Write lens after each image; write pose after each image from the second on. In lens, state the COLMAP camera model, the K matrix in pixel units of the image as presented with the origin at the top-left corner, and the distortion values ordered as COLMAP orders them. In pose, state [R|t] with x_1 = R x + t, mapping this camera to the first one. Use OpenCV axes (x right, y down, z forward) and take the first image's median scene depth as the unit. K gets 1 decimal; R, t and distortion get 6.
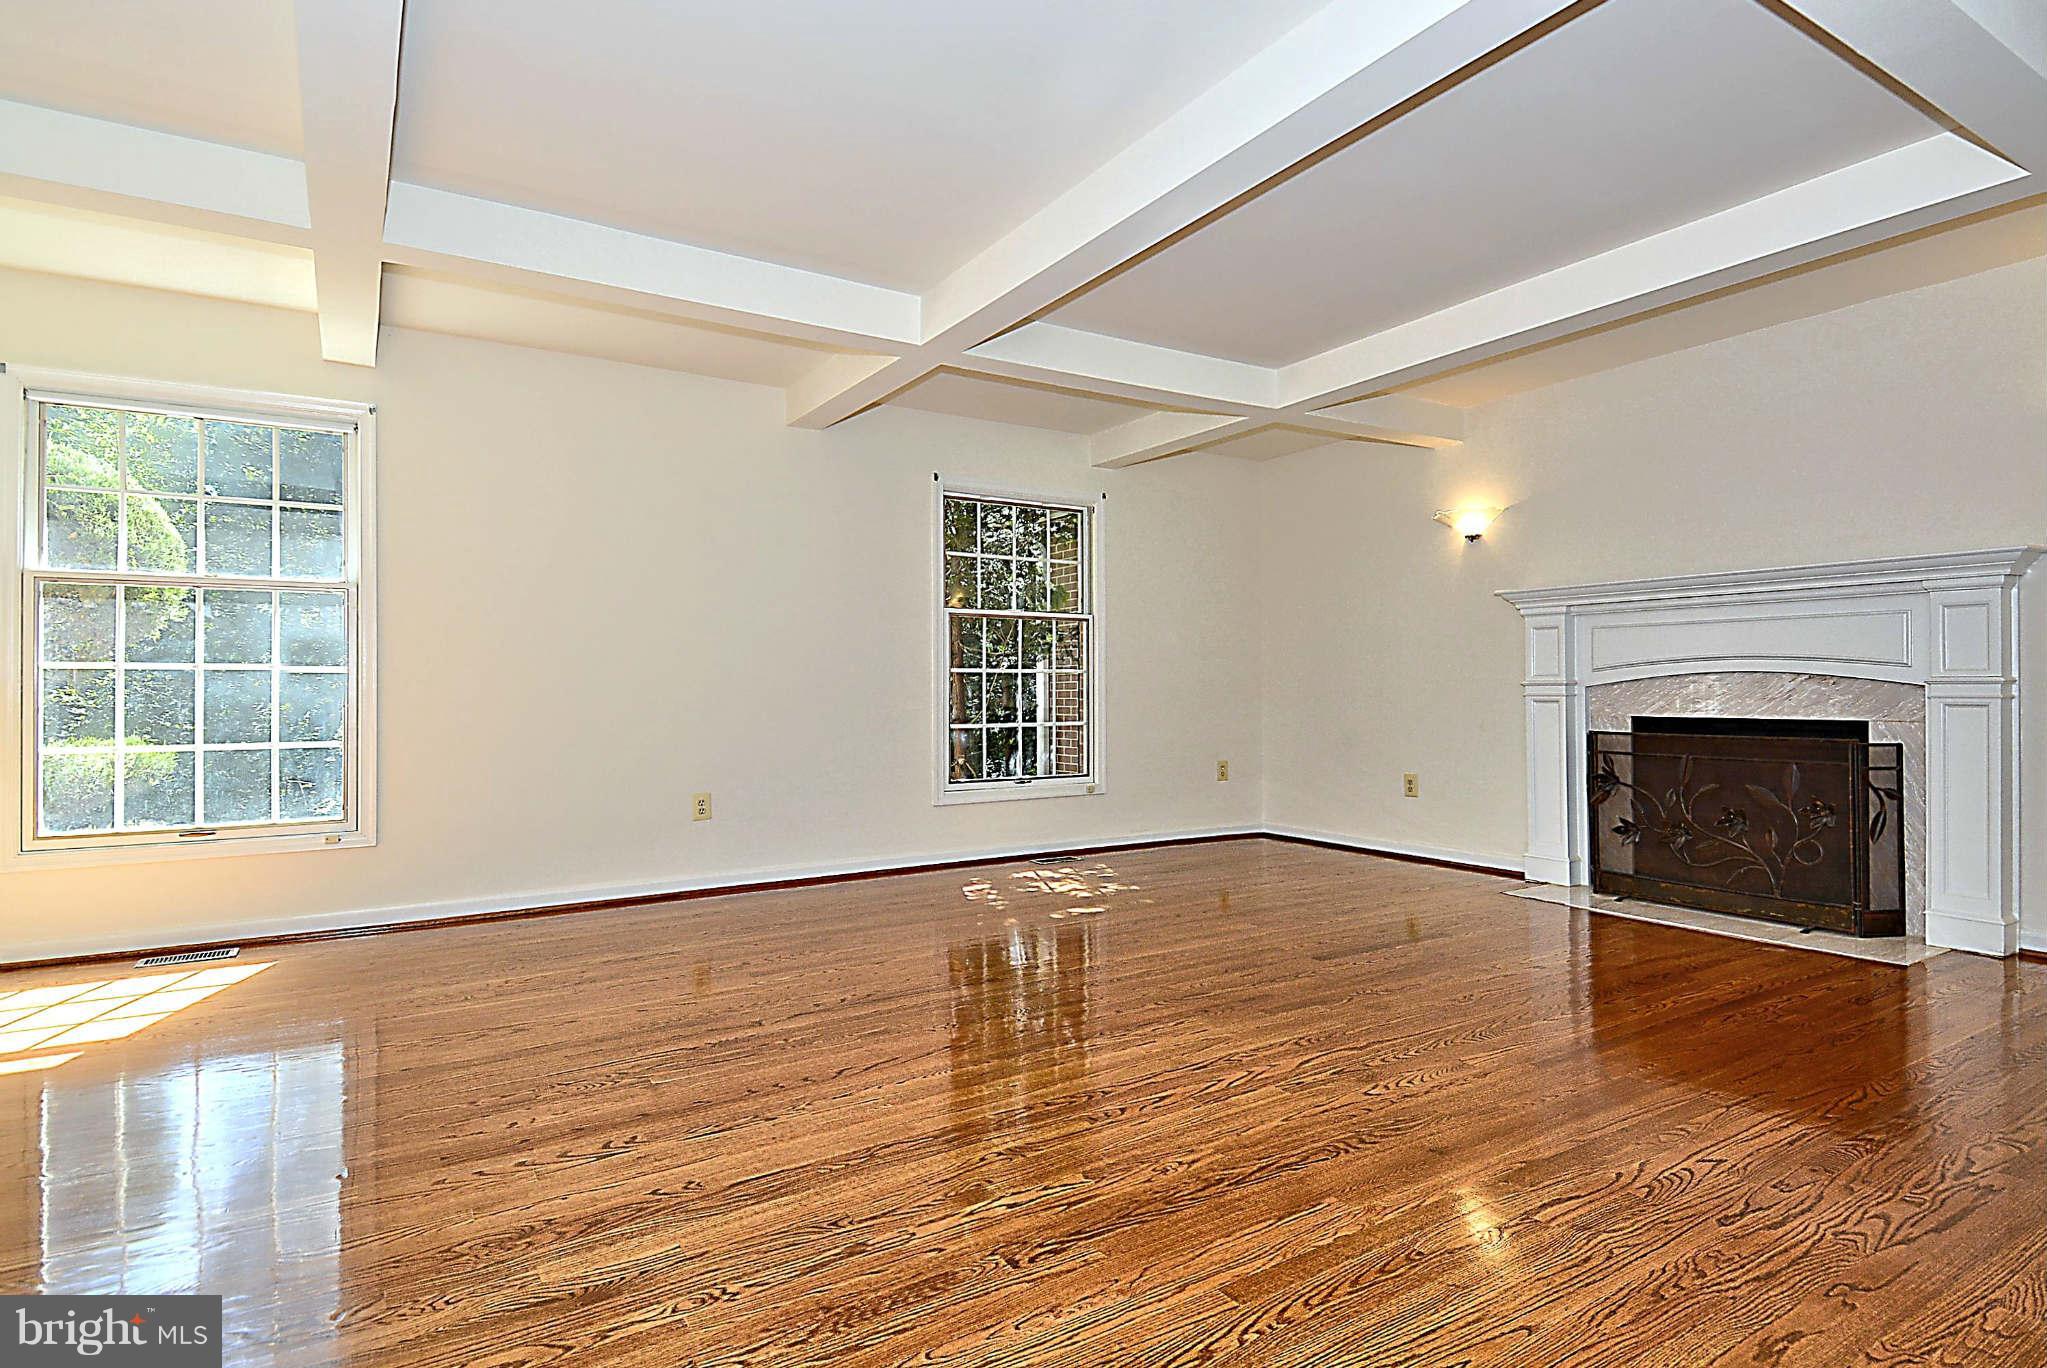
lens RADIAL K [[1078.9, 0, 1021.4], [0, 1078.9, 681.9], [0, 0, 1]] dist [0.001253, -0.002827]
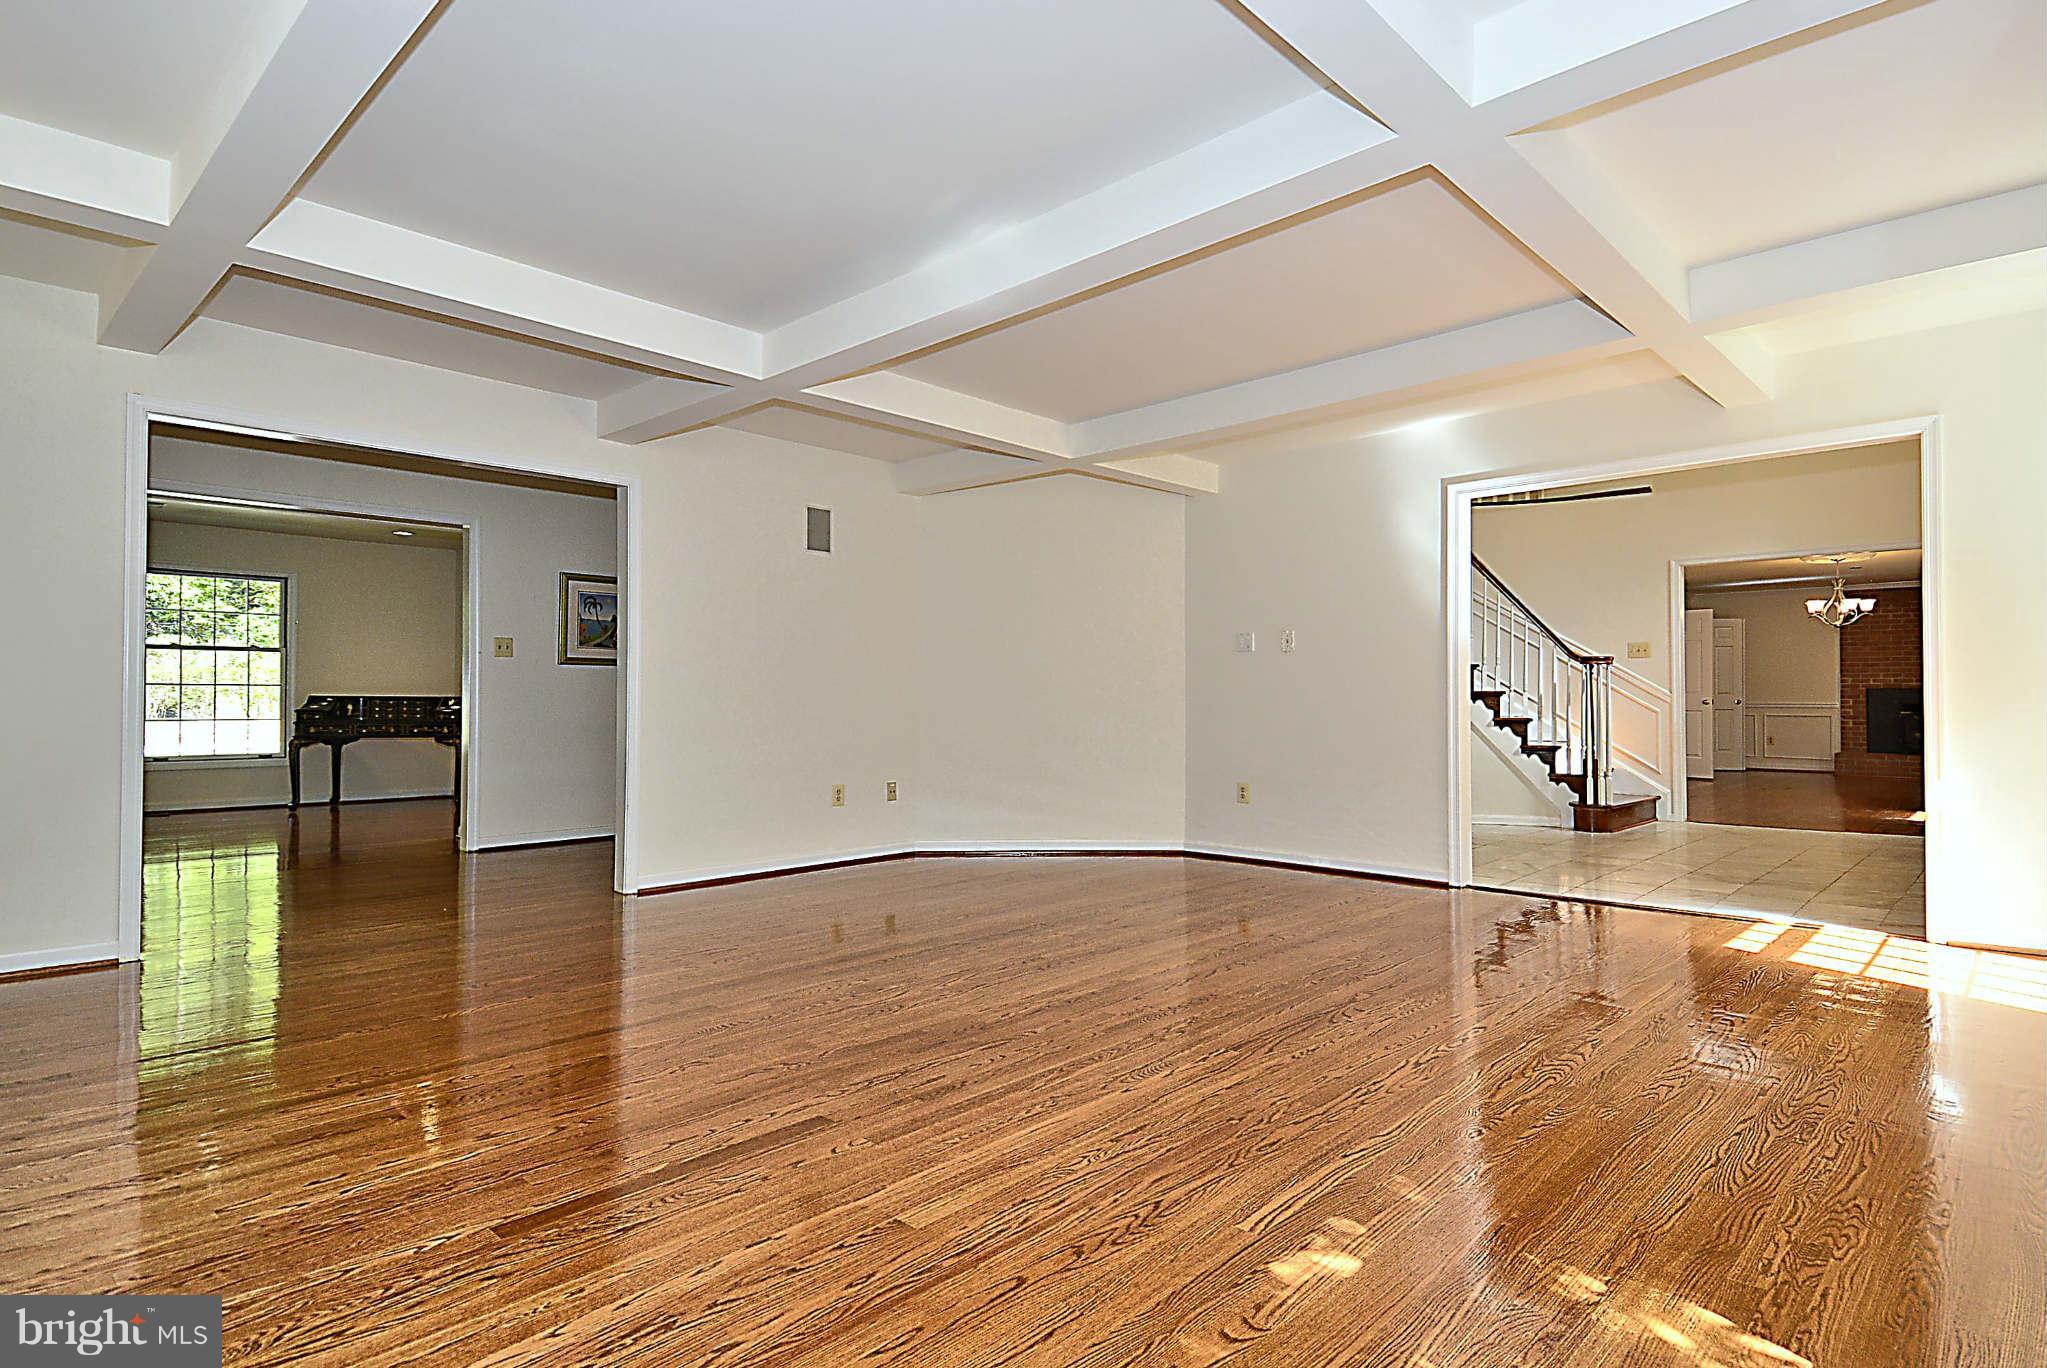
lens RADIAL K [[1078.9, 0, 1016.3], [0, 1078.9, 677.1], [0, 0, 1]] dist [0.001253, -0.002827]
pose [[-0.971923, 0.003166, -0.235278, 0.365601], [0.007924, 0.999783, -0.019281, 0.005899], [0.235166, -0.020604, -0.971737, 1.938580]]
